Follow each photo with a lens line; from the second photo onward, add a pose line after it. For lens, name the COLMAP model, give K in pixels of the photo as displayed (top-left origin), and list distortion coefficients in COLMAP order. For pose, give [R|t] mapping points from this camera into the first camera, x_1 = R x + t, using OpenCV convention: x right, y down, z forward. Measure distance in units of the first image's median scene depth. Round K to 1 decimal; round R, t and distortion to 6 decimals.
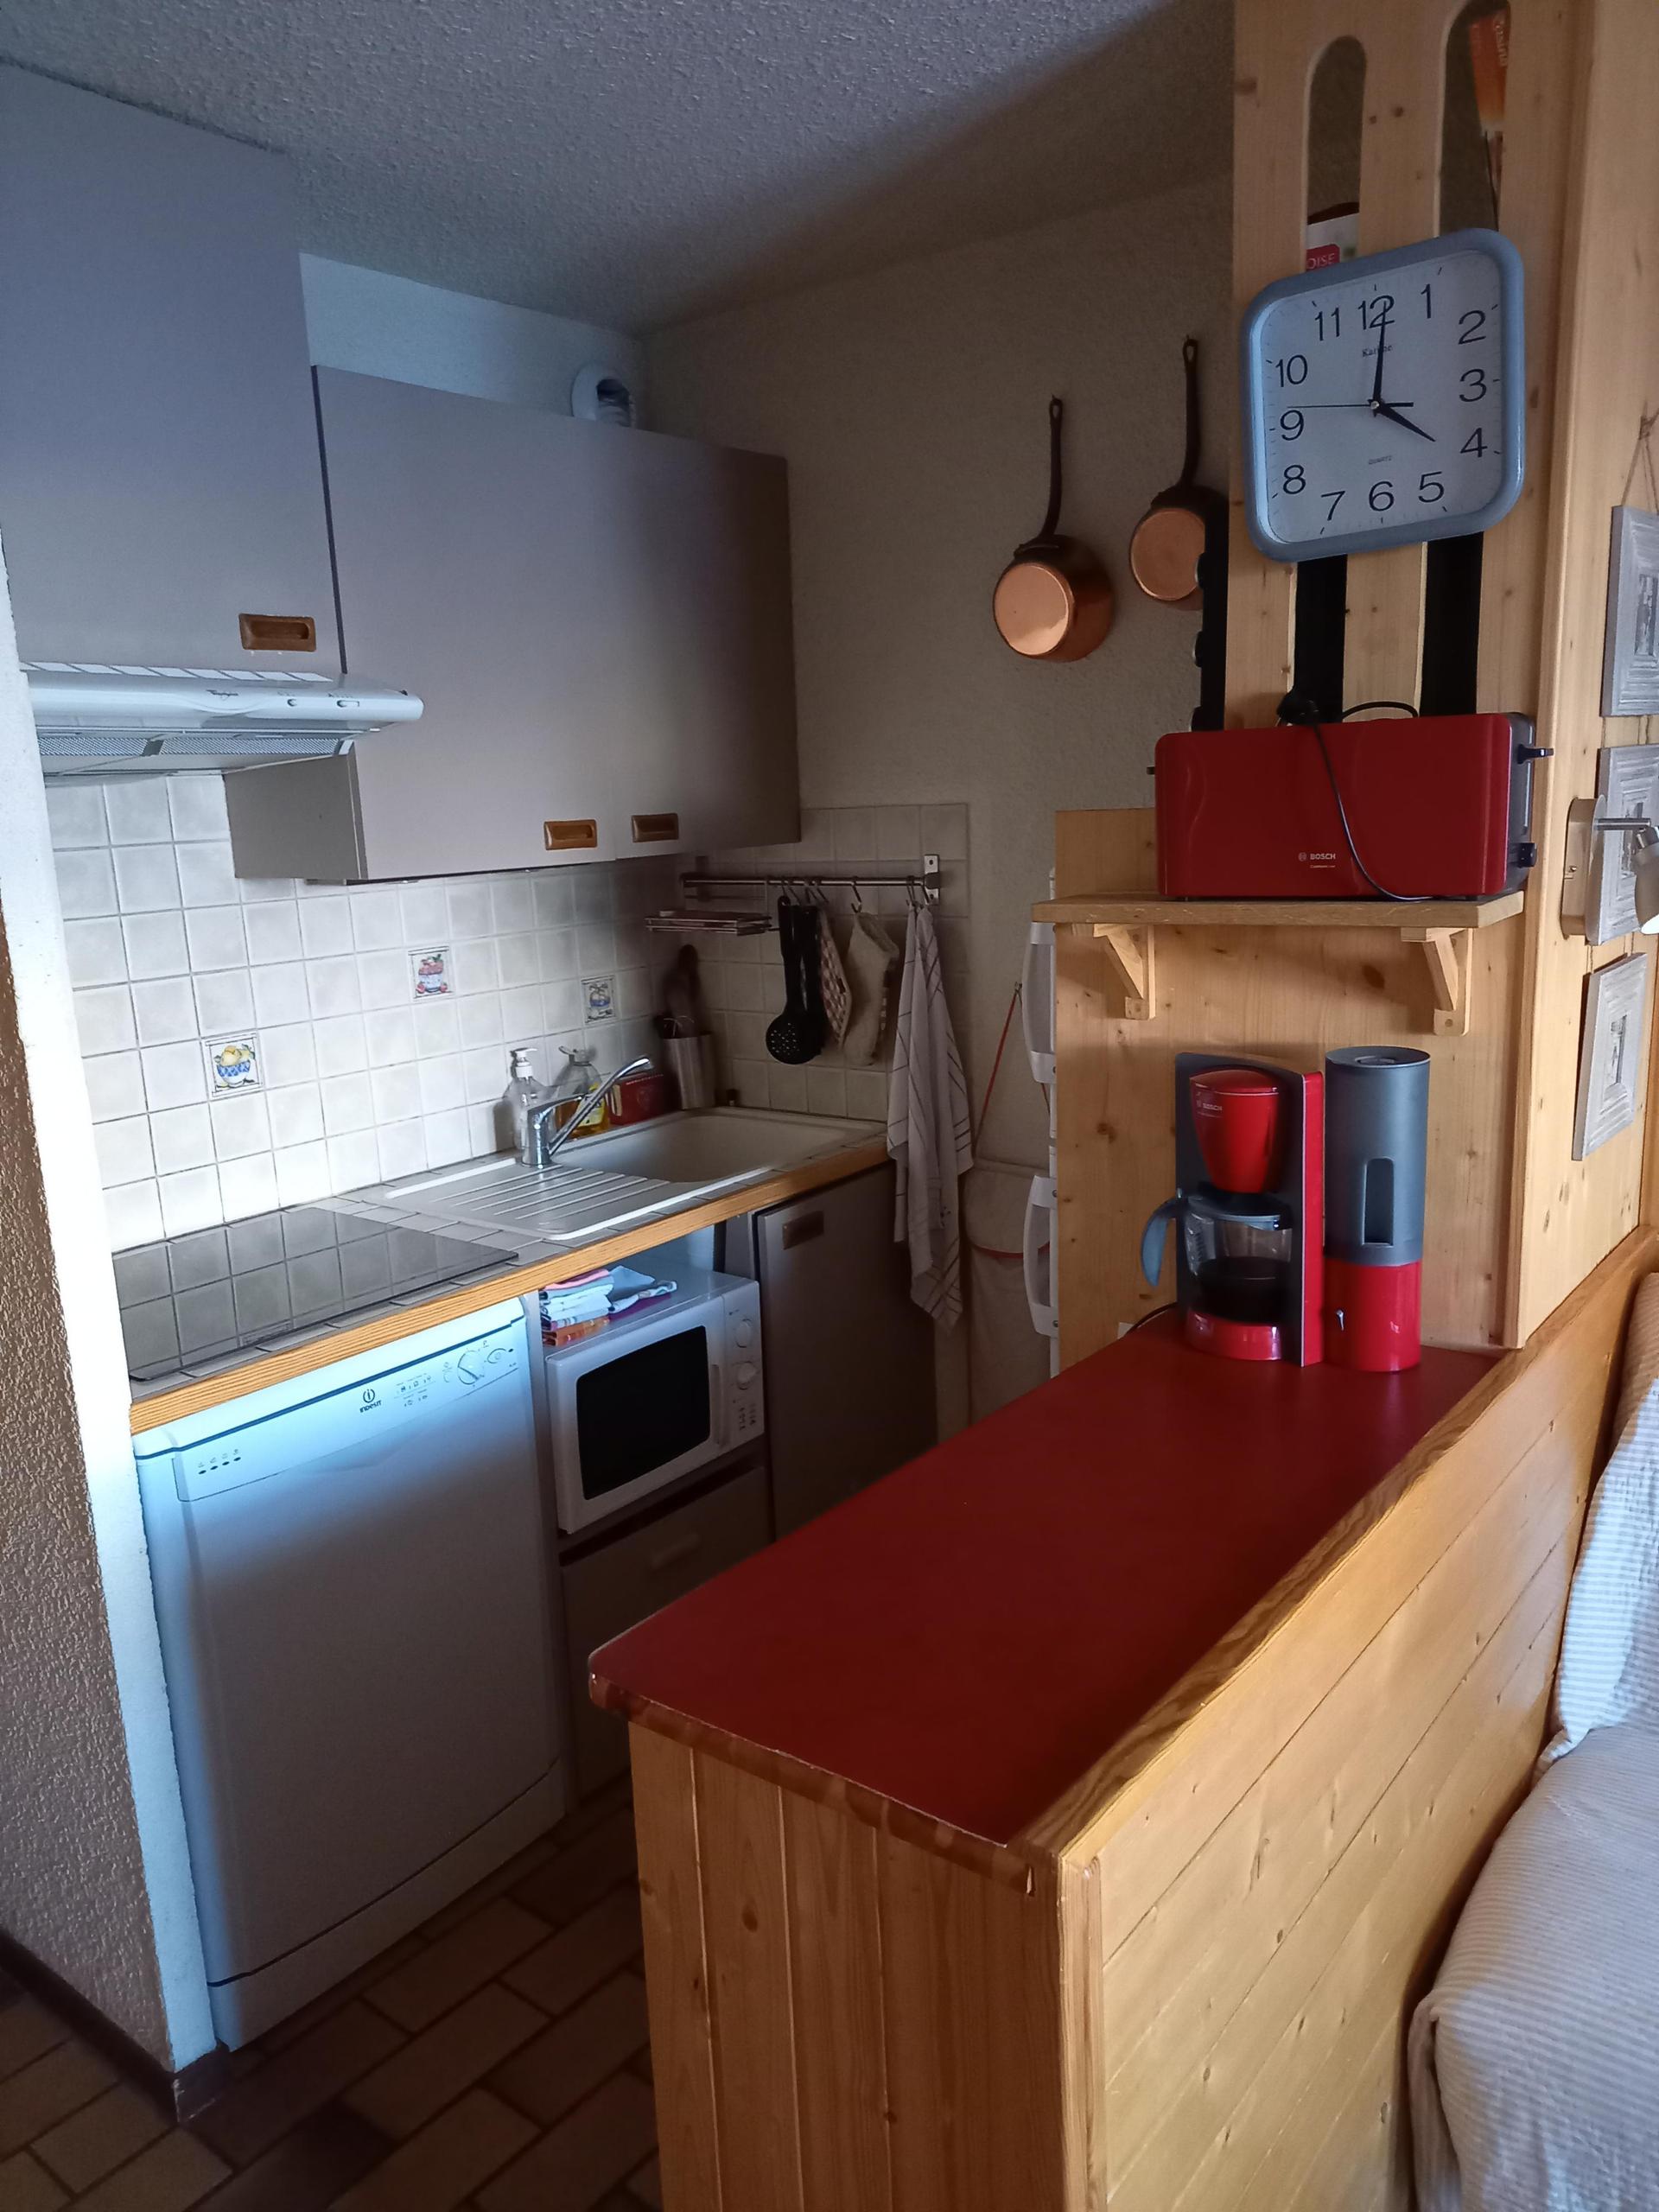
lens RADIAL K [[1579.4, 0, 829.5], [0, 1579.4, 1106.0], [0, 0, 1]] dist [0.069742, -0.000116]
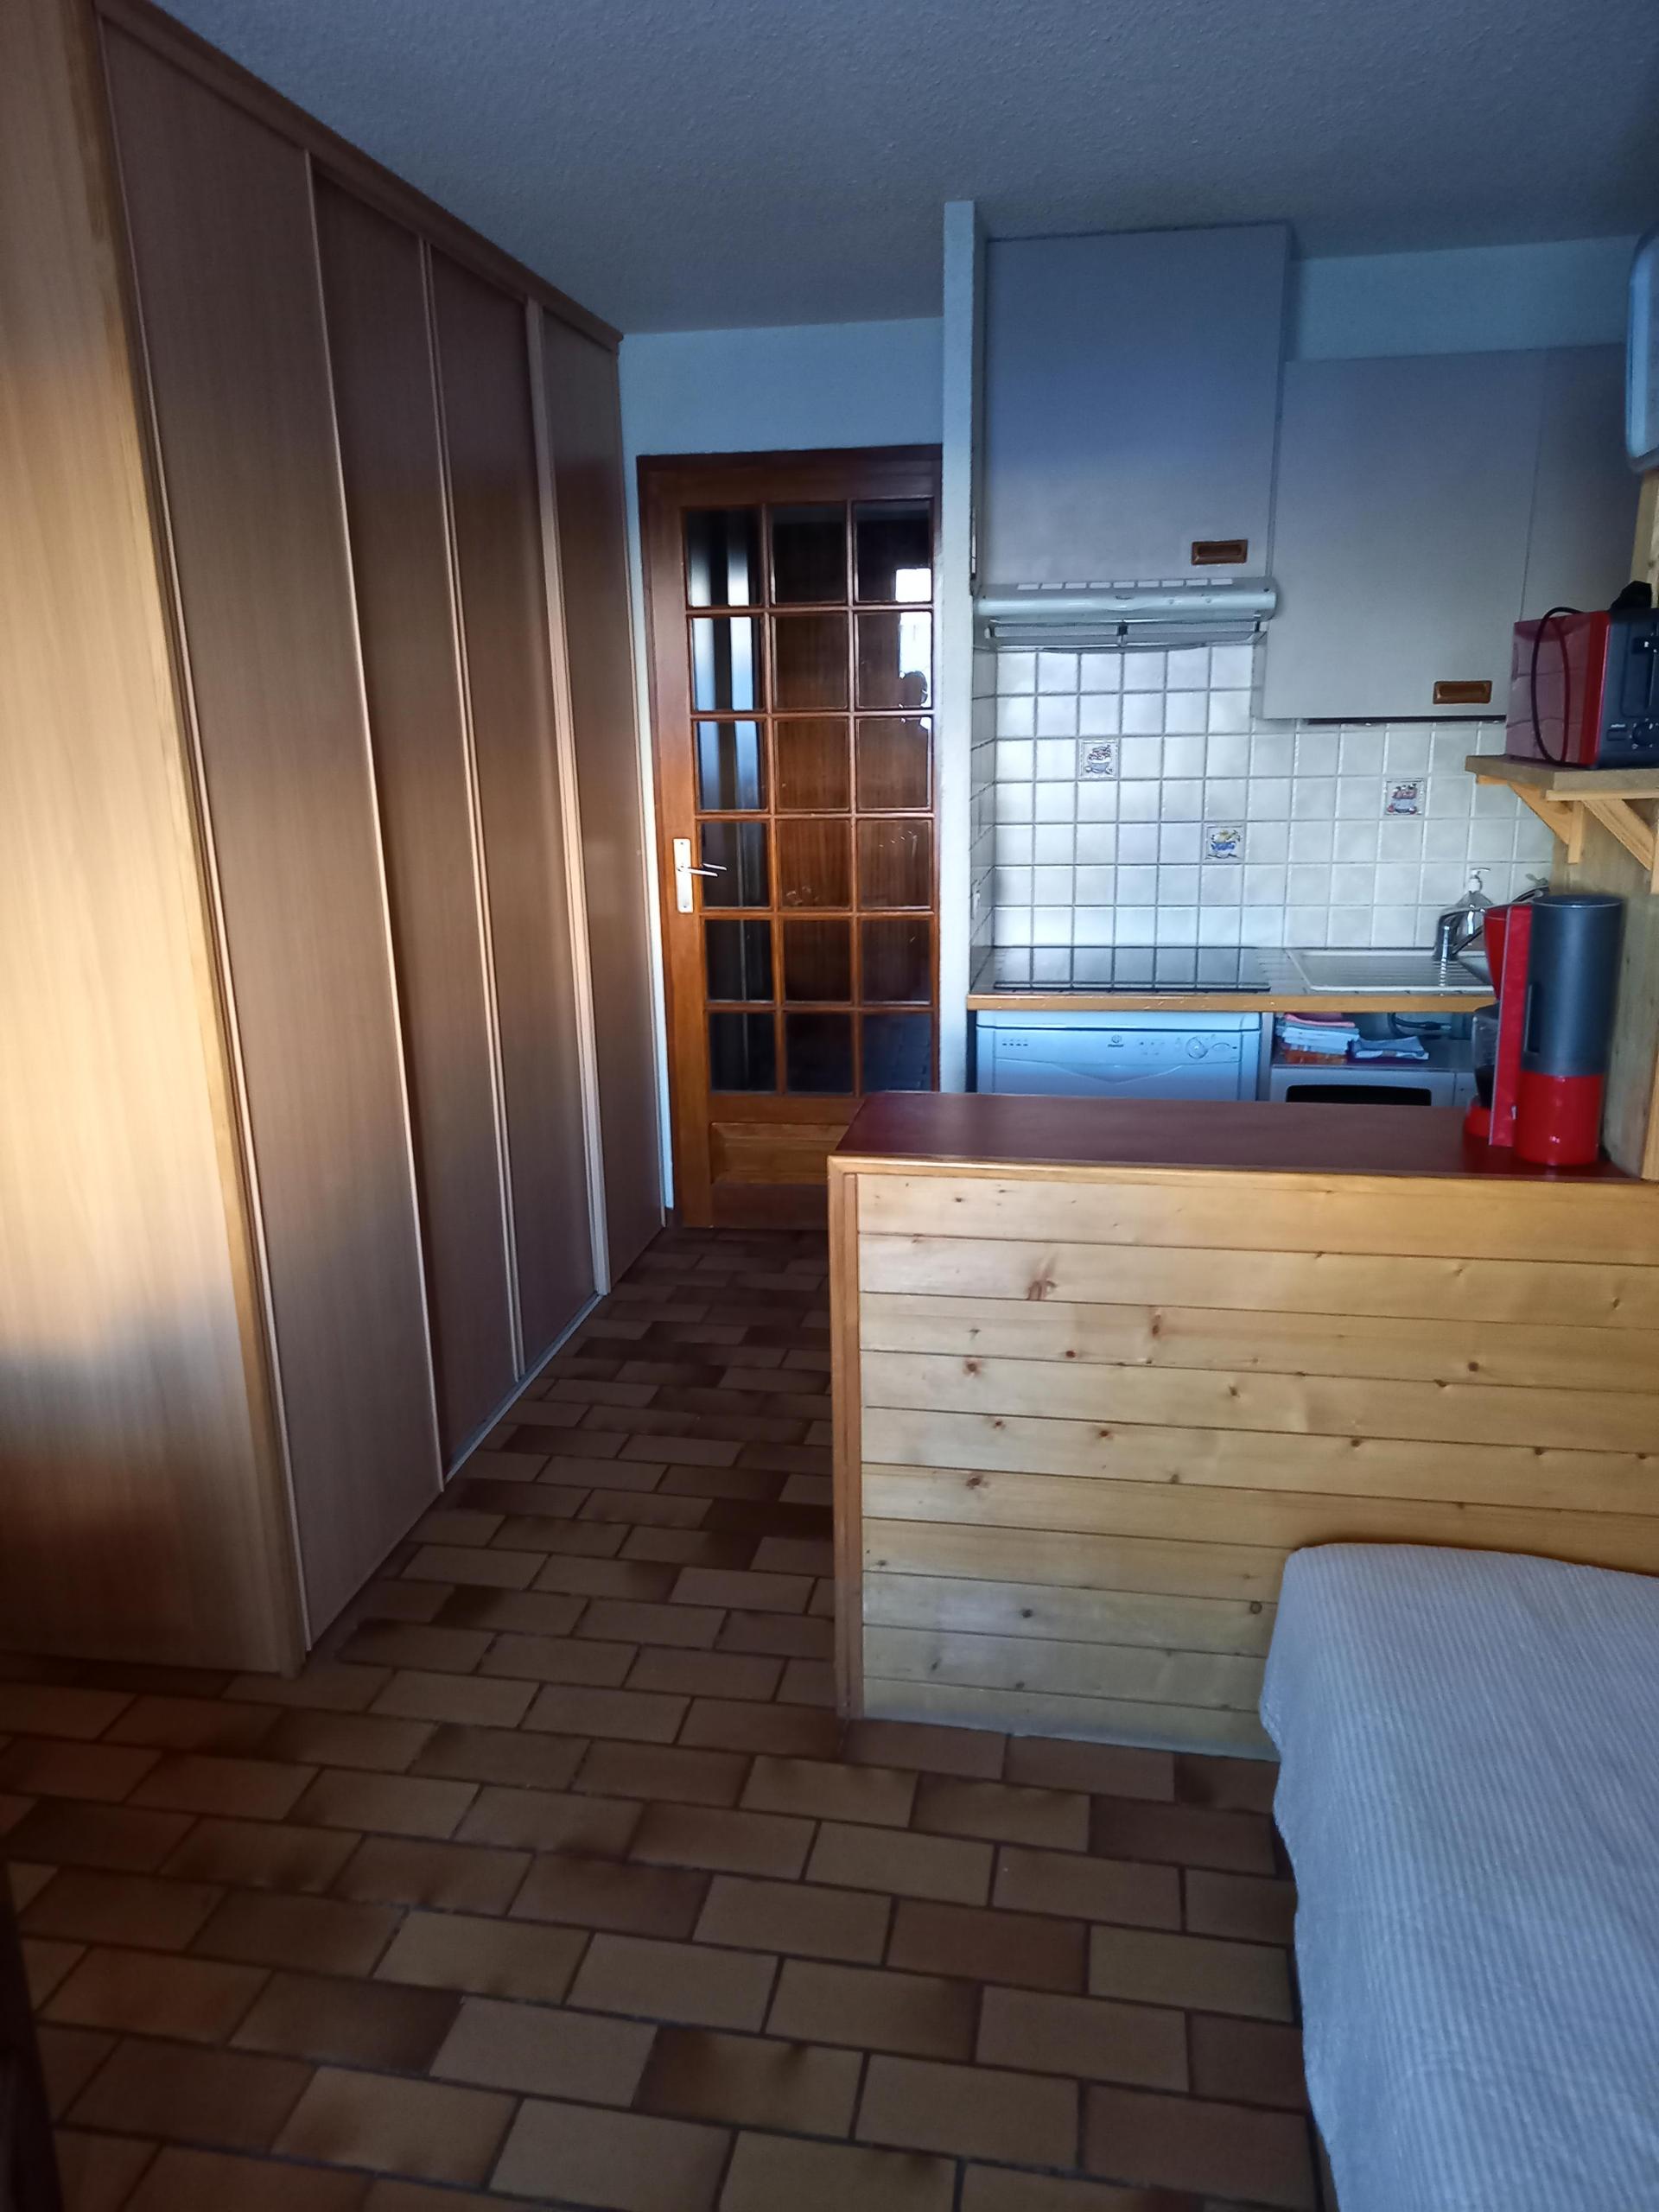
lens RADIAL K [[1579.4, 0, 829.5], [0, 1579.4, 1106.0], [0, 0, 1]] dist [0.069742, -0.000116]
pose [[0.475564, 0.260297, -0.840288, 0.790846], [-0.184665, 0.963475, 0.193945, -0.008242], [0.860080, 0.062938, 0.506262, -0.063592]]
